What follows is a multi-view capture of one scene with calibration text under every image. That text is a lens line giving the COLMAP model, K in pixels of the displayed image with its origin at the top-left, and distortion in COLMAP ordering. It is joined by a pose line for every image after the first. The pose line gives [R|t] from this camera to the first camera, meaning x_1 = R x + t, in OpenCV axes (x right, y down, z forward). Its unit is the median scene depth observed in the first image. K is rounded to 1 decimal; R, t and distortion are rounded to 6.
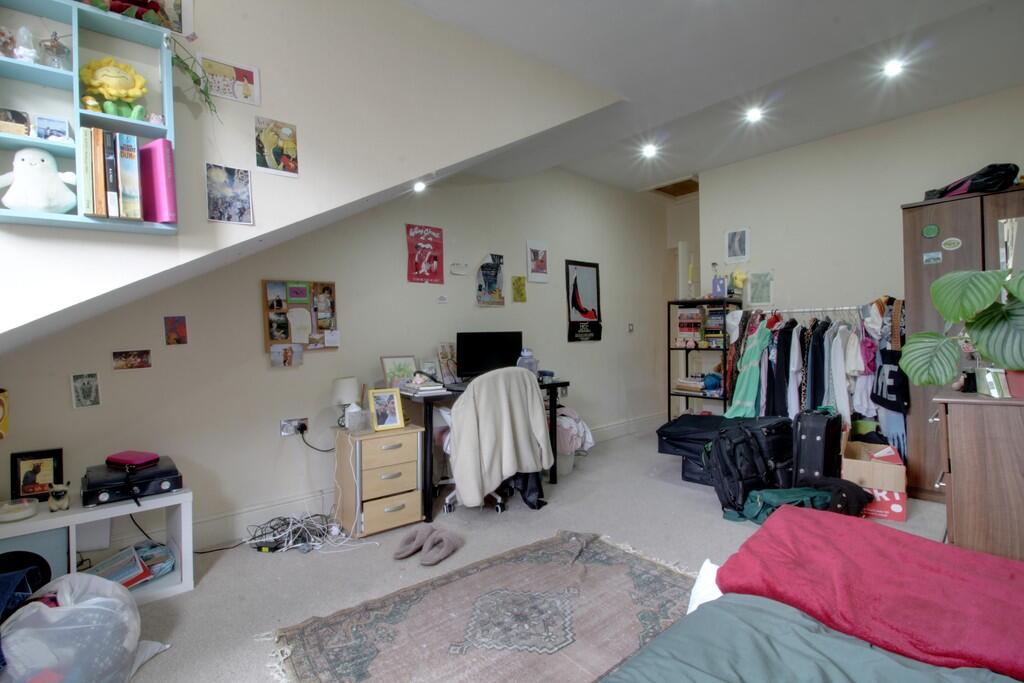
lens RADIAL K [[474.3, 0, 512.0], [0, 474.3, 335.9], [0, 0, 1]] dist [0.000710, -0.013157]
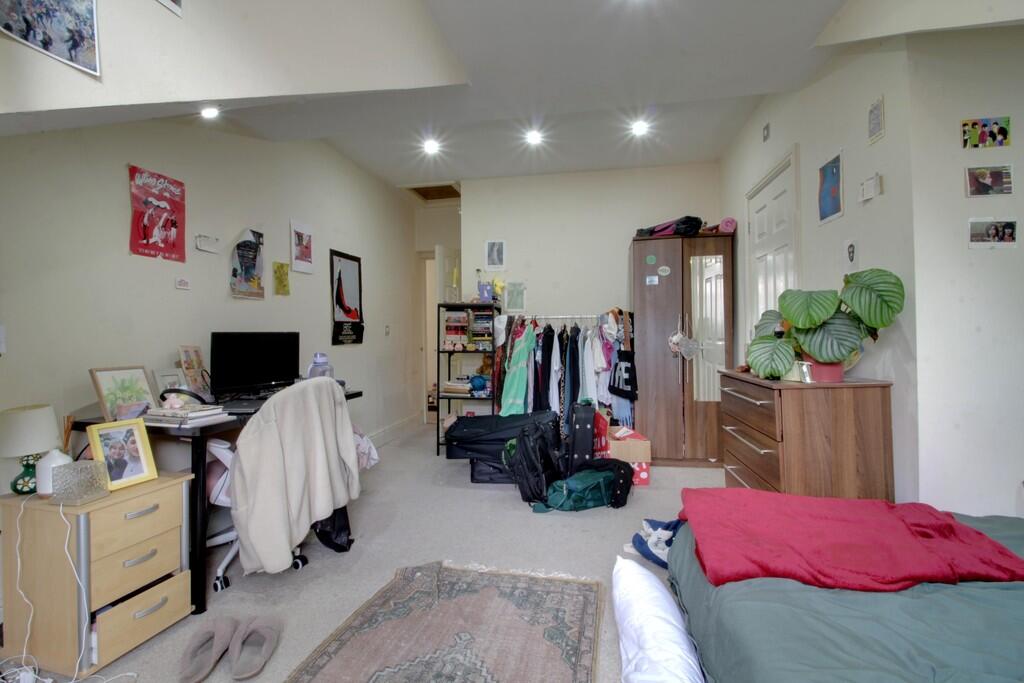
lens RADIAL K [[474.3, 0, 512.0], [0, 474.3, 335.9], [0, 0, 1]] dist [0.000710, -0.013157]
pose [[0.791508, 0.008962, 0.611093, -0.196826], [-0.003932, 0.999946, -0.009571, 0.003725], [-0.611146, 0.005173, 0.791501, 0.163298]]
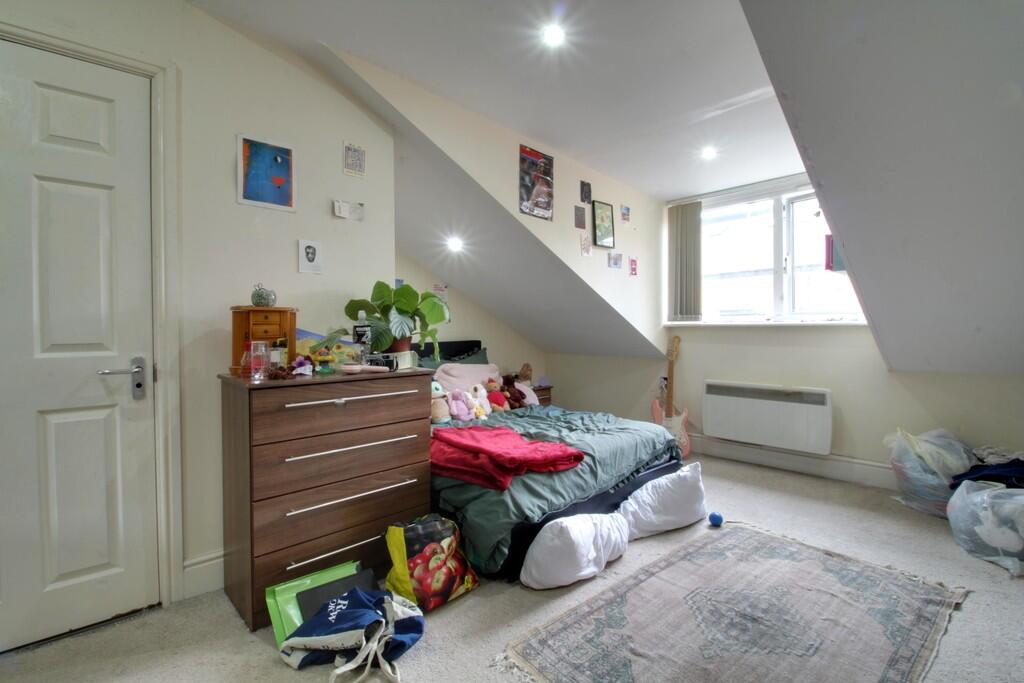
lens RADIAL K [[474.3, 0, 512.0], [0, 474.3, 335.9], [0, 0, 1]] dist [0.000710, -0.013157]
pose [[-0.999609, 0.023131, -0.015735, 0.270782], [0.023001, 0.999700, 0.008398, 0.005135], [0.015924, 0.008033, -0.999841, 1.055106]]
